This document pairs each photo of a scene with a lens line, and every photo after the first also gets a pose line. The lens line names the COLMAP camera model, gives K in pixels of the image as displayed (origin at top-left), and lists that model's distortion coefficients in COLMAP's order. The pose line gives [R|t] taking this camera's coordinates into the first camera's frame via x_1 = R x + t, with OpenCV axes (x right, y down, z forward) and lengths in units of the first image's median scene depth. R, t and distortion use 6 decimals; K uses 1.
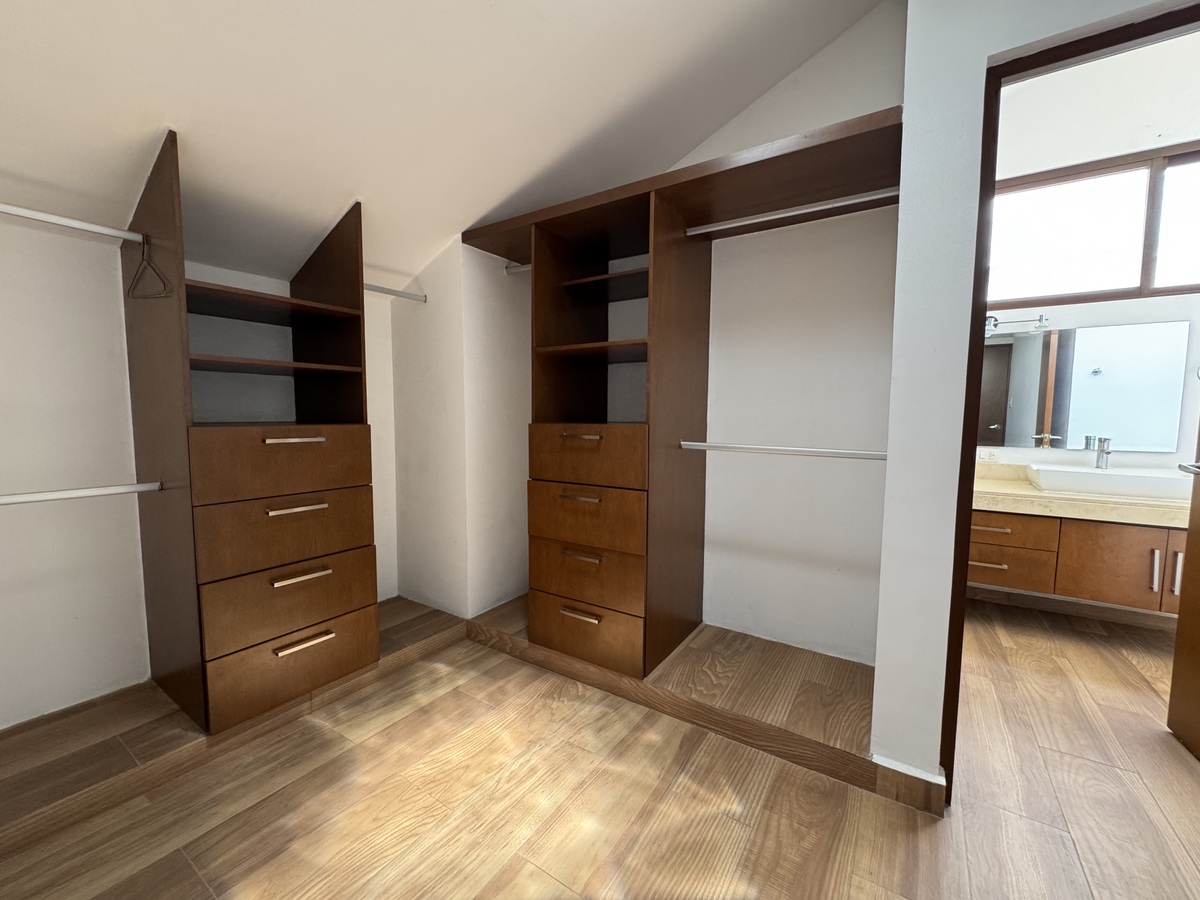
lens RADIAL K [[481.9, 0, 593.8], [0, 481.9, 445.0], [0, 0, 1]] dist [-0.000072, 0.000286]
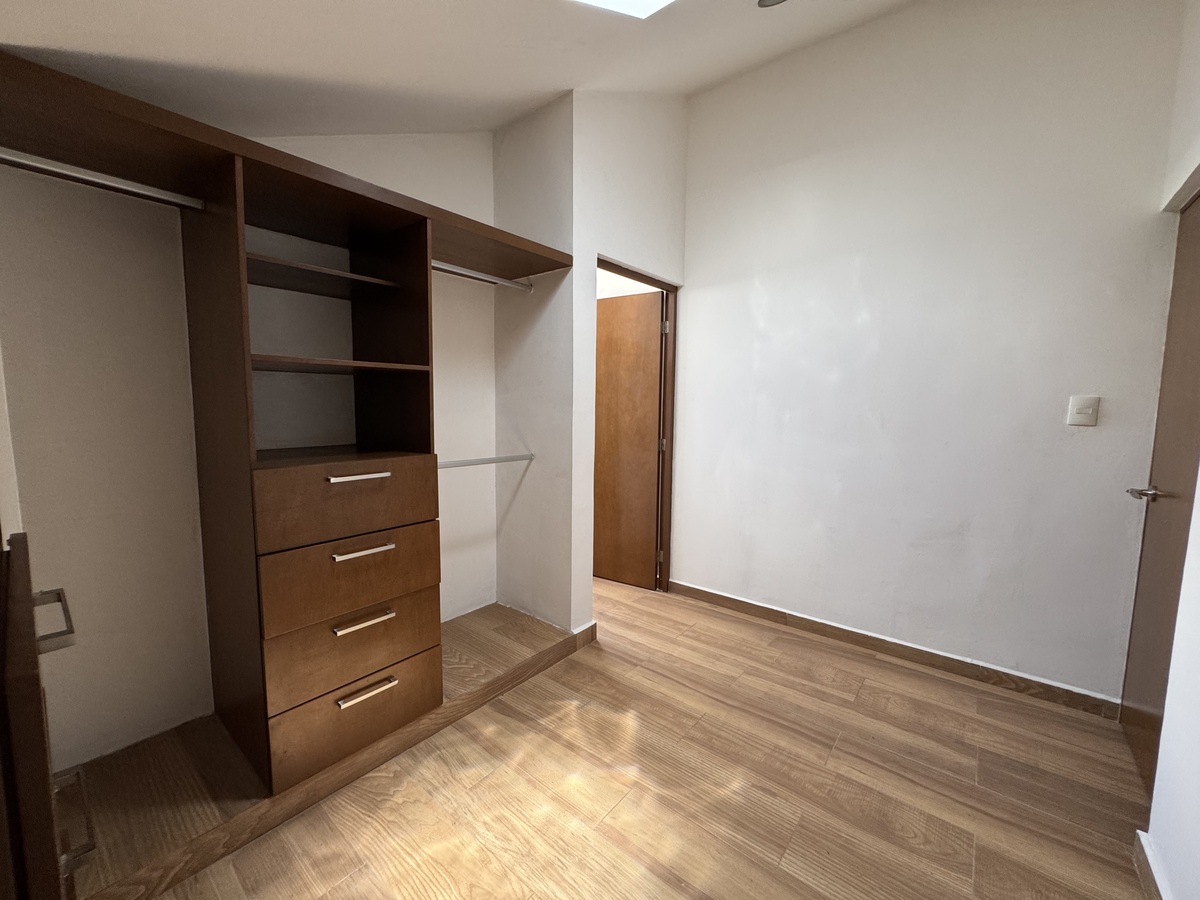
lens RADIAL K [[481.9, 0, 594.9], [0, 481.9, 447.3], [0, 0, 1]] dist [-0.000072, 0.000286]
pose [[0.108860, -0.095029, 0.989504, -0.972779], [0.056680, 0.994394, 0.089263, -0.147143], [-0.992440, 0.046368, 0.113636, 0.644825]]
